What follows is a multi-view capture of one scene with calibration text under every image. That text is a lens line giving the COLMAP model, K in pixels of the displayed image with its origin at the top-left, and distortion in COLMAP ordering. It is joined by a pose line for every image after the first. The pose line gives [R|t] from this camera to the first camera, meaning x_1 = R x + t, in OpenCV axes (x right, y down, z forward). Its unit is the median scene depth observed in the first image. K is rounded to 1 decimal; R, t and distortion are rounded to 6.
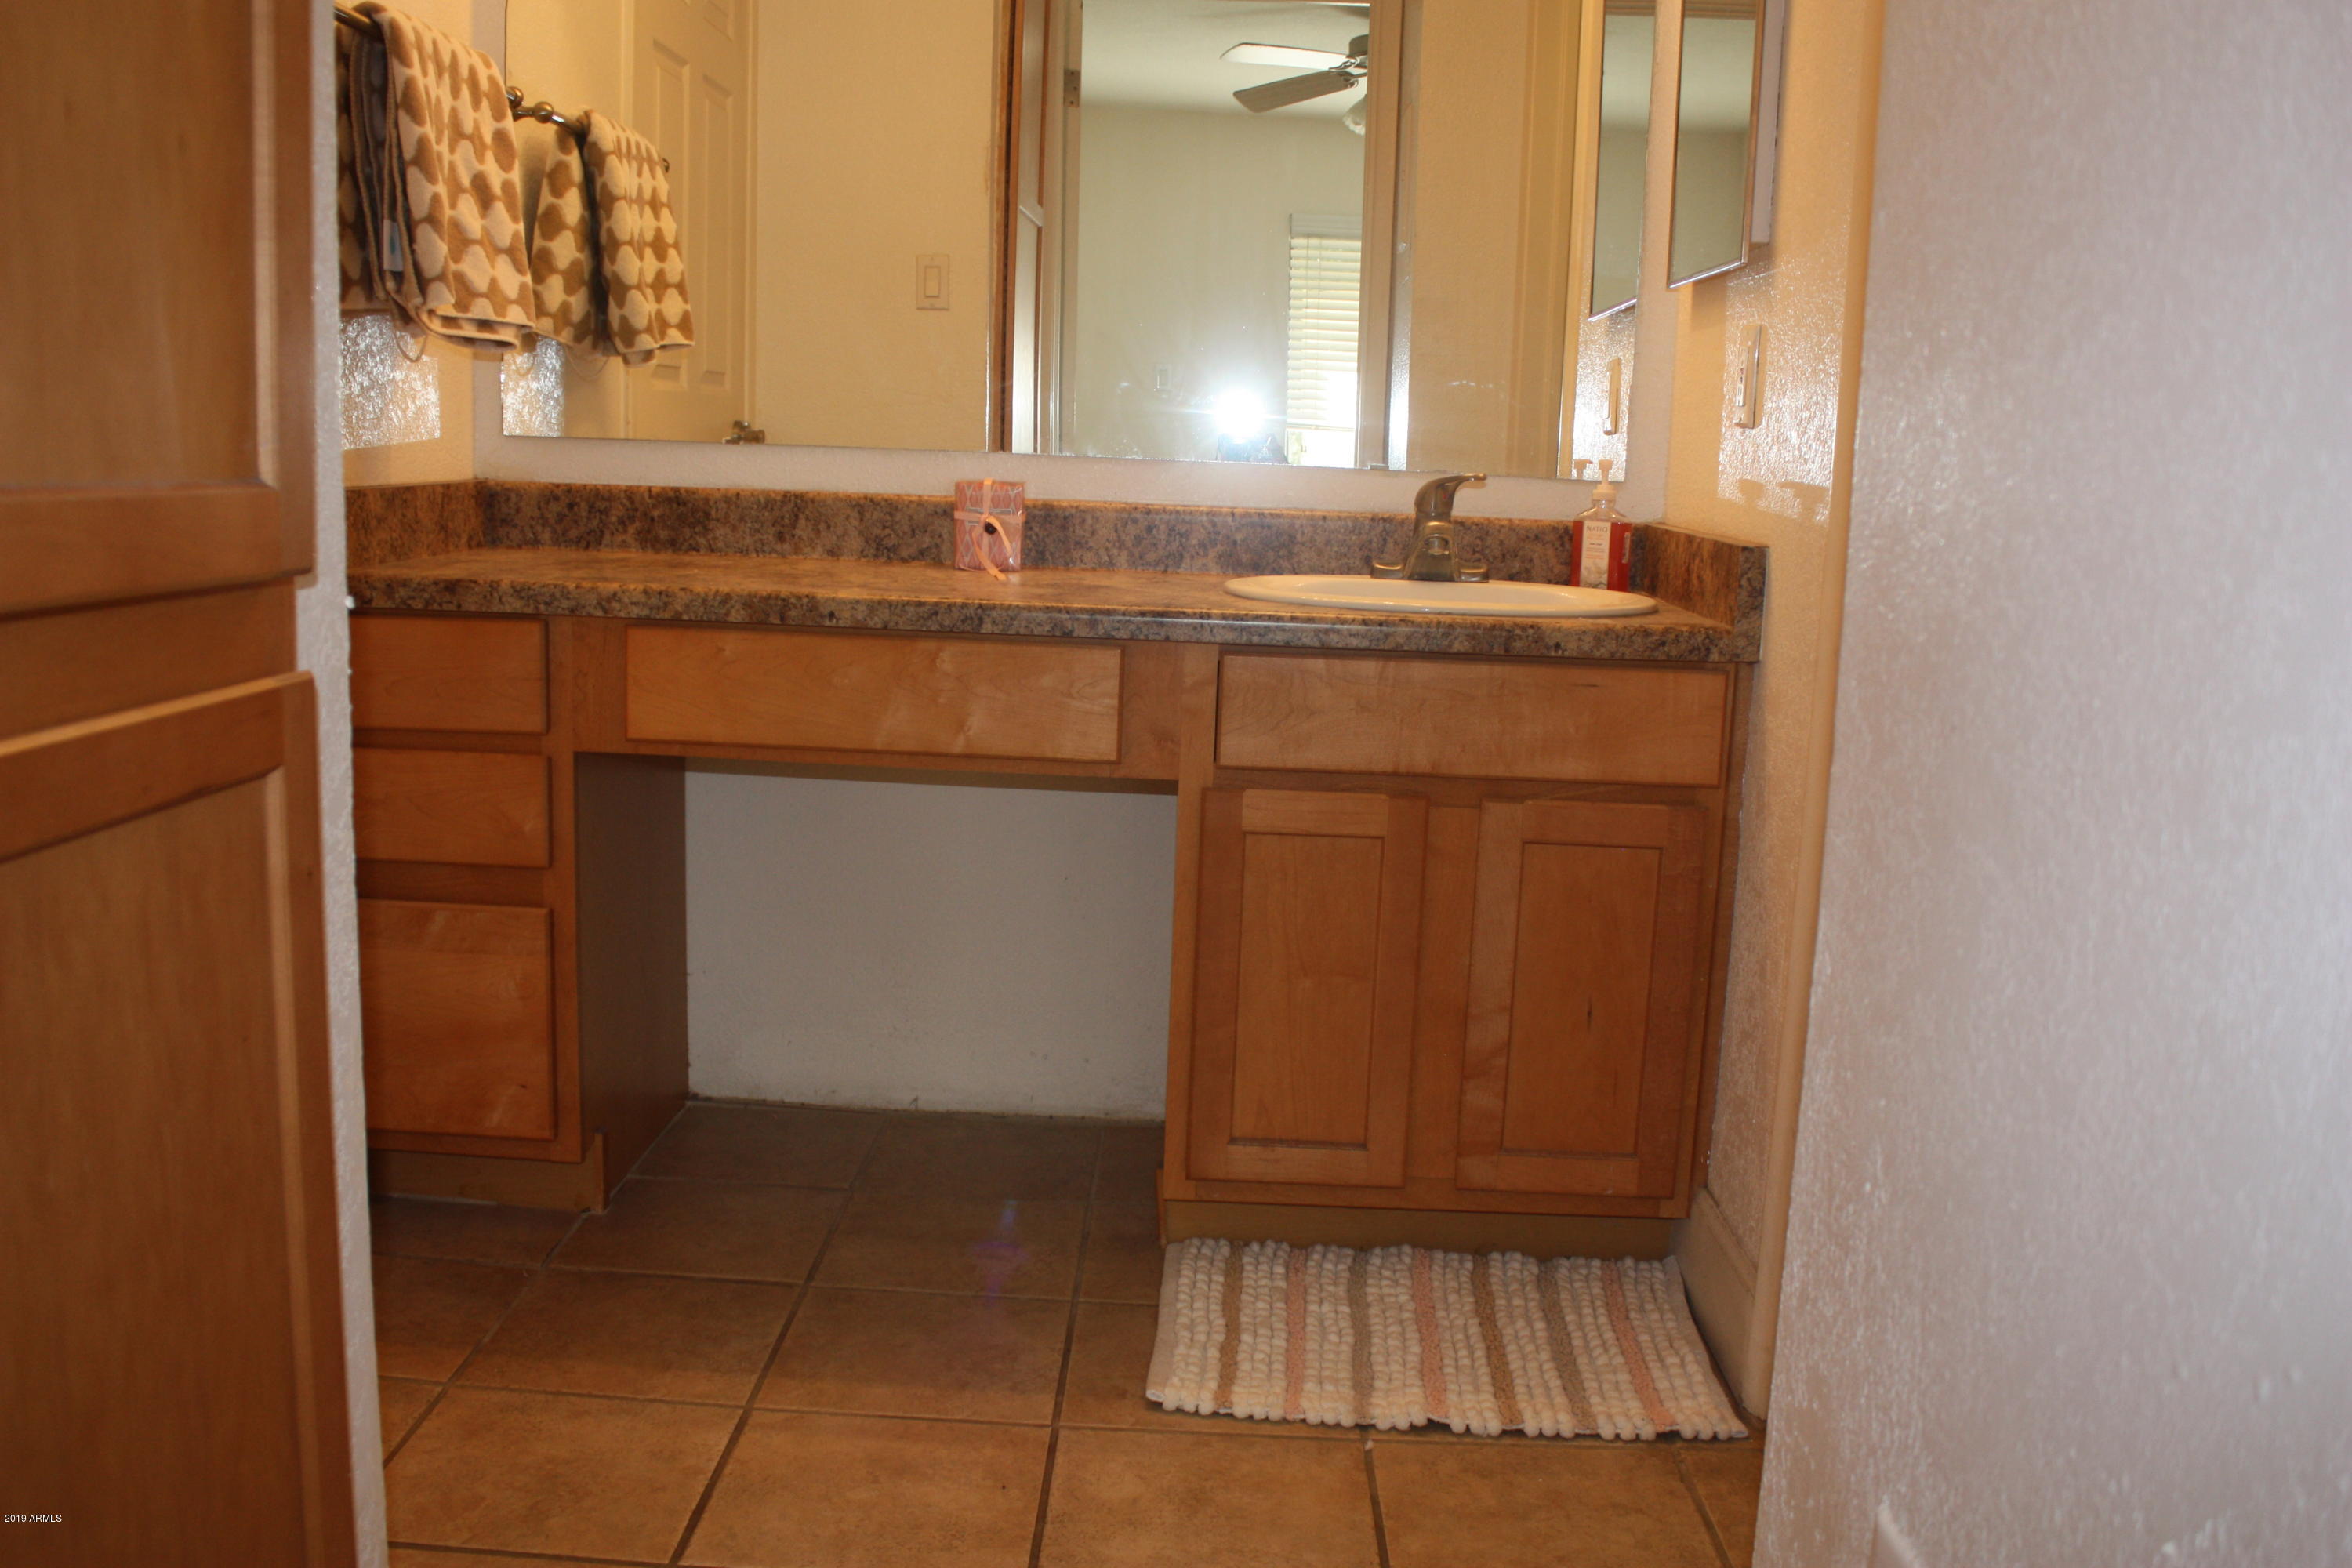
lens RADIAL K [[2074.5, 0, 1176.0], [0, 2074.5, 784.0], [0, 0, 1]] dist [-0.180181, 0.000250]
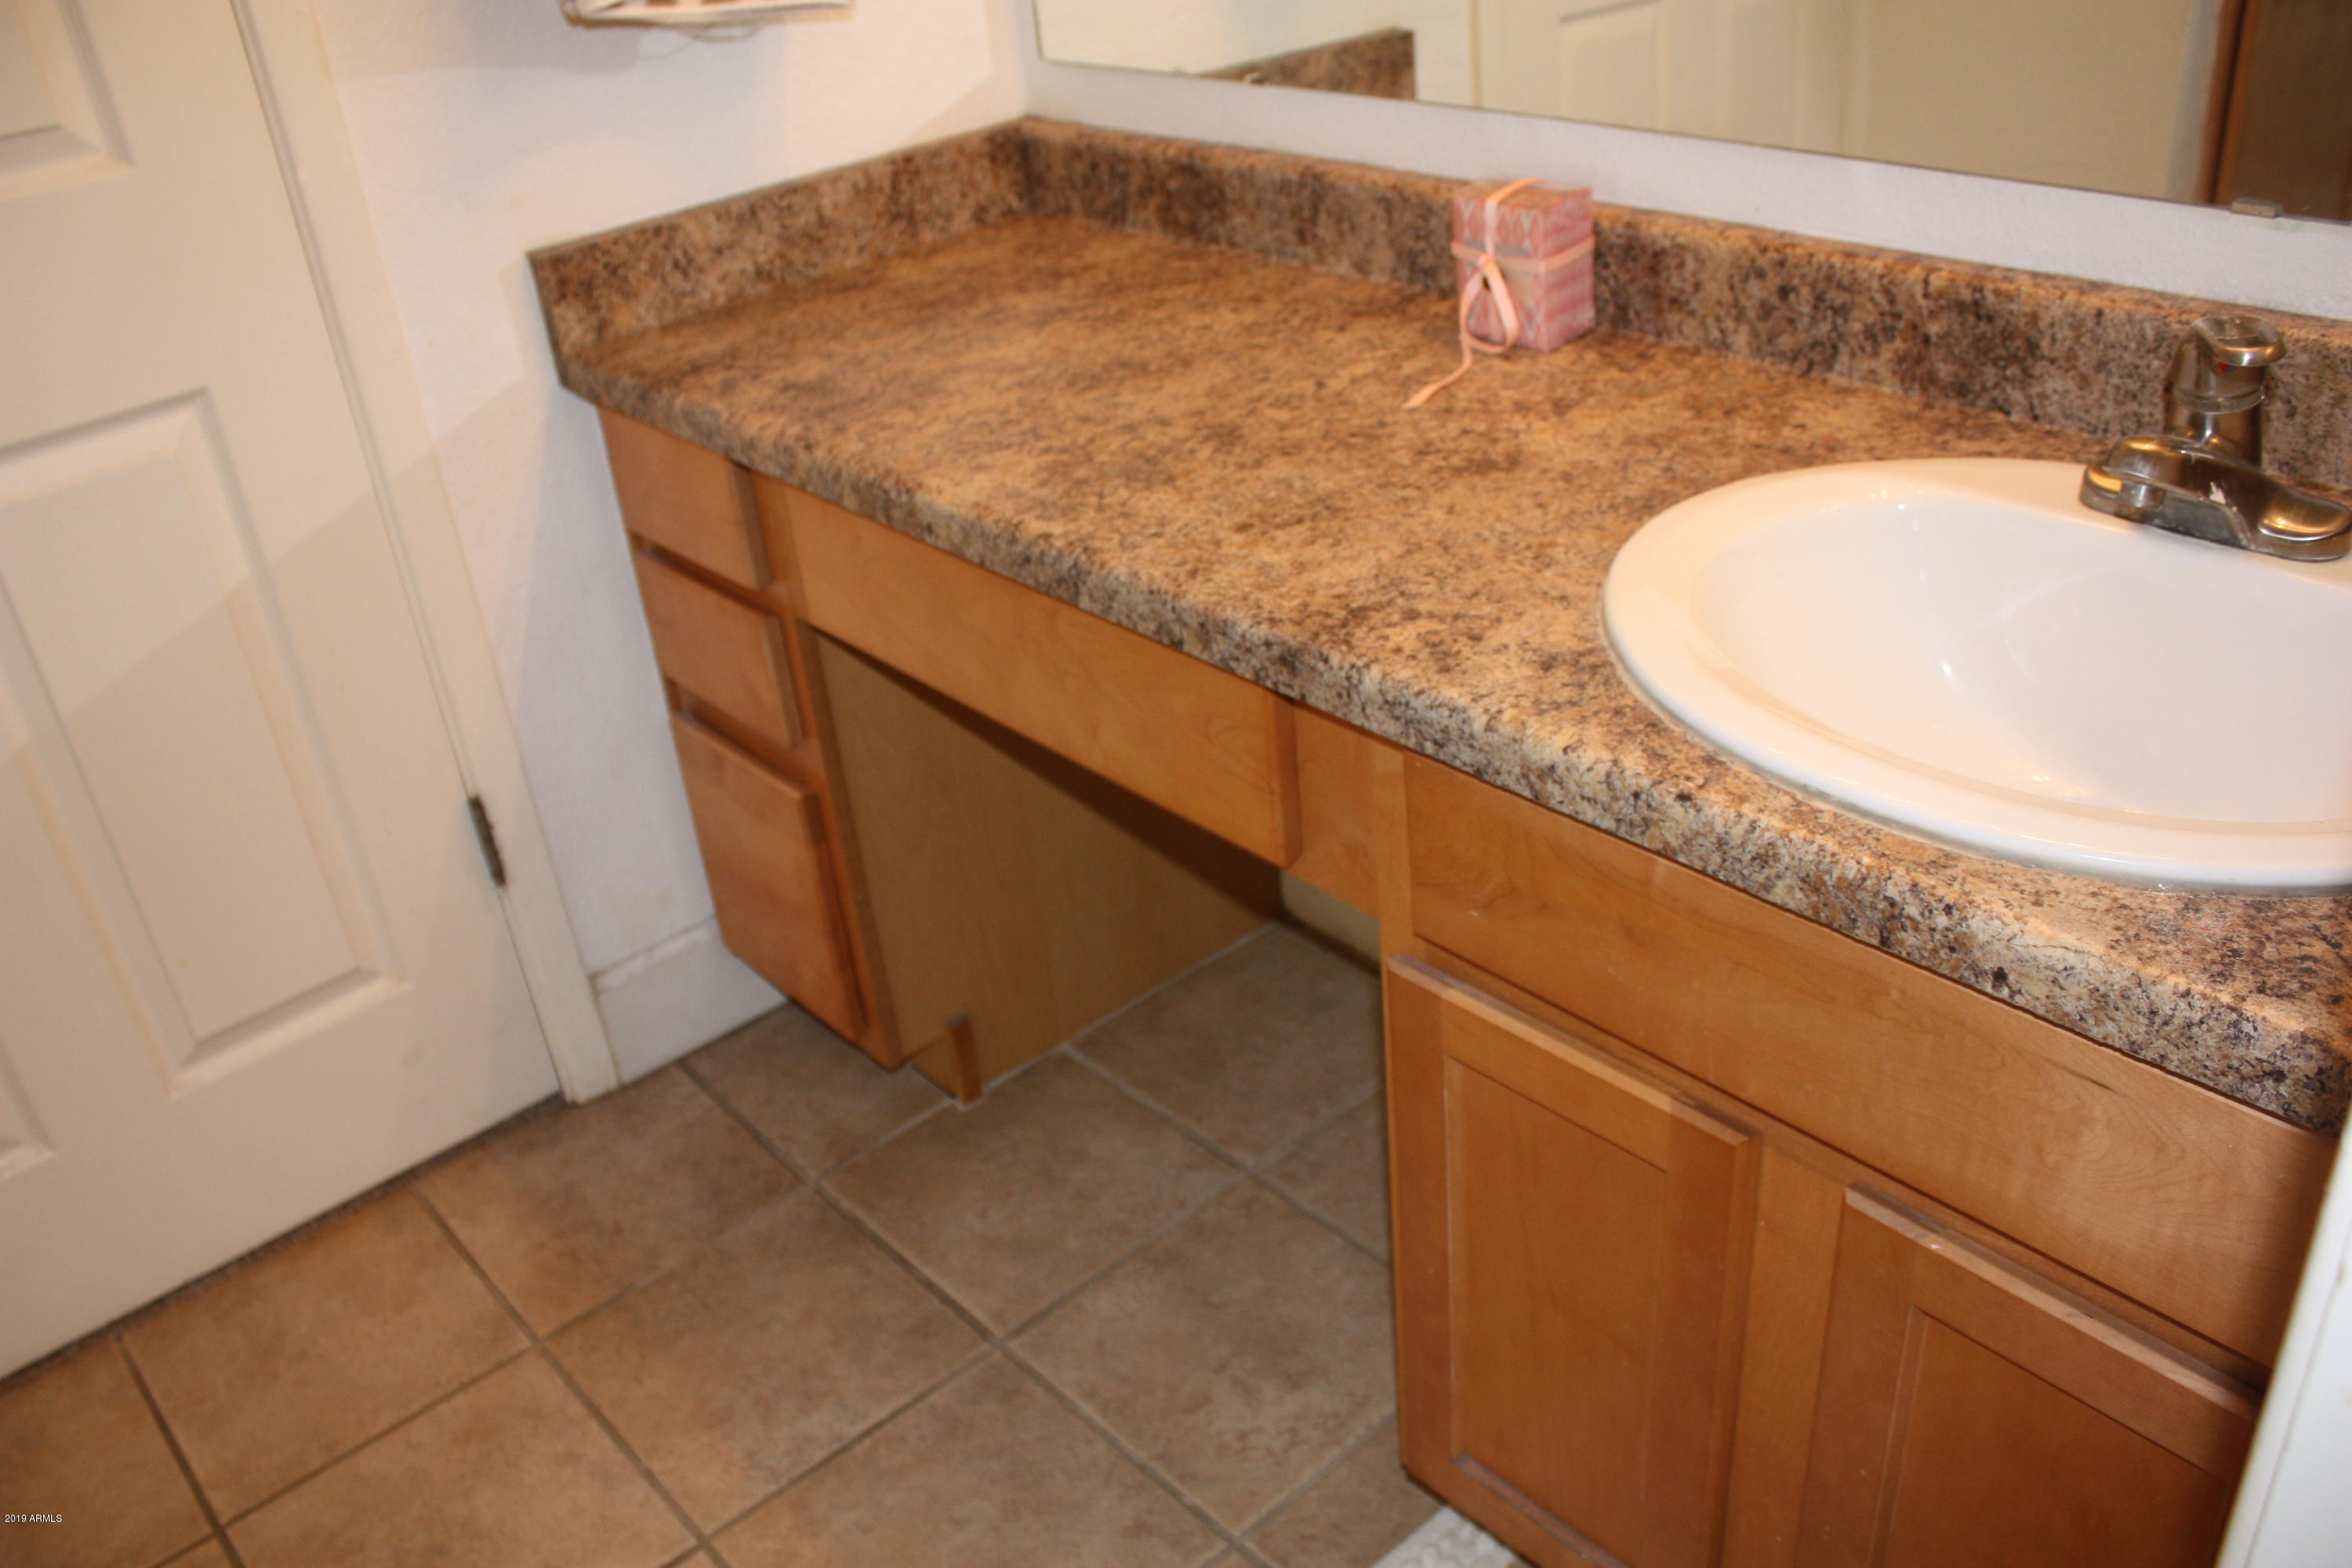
lens RADIAL K [[1944.1, 0, 1152.7], [0, 1944.1, 791.9], [0, 0, 1]] dist [-0.167523, 0.141804]
pose [[0.659803, 0.284764, -0.695392, 0.257338], [0.002163, 0.924690, 0.380715, -0.190560], [0.751436, -0.252700, 0.609497, 0.544528]]
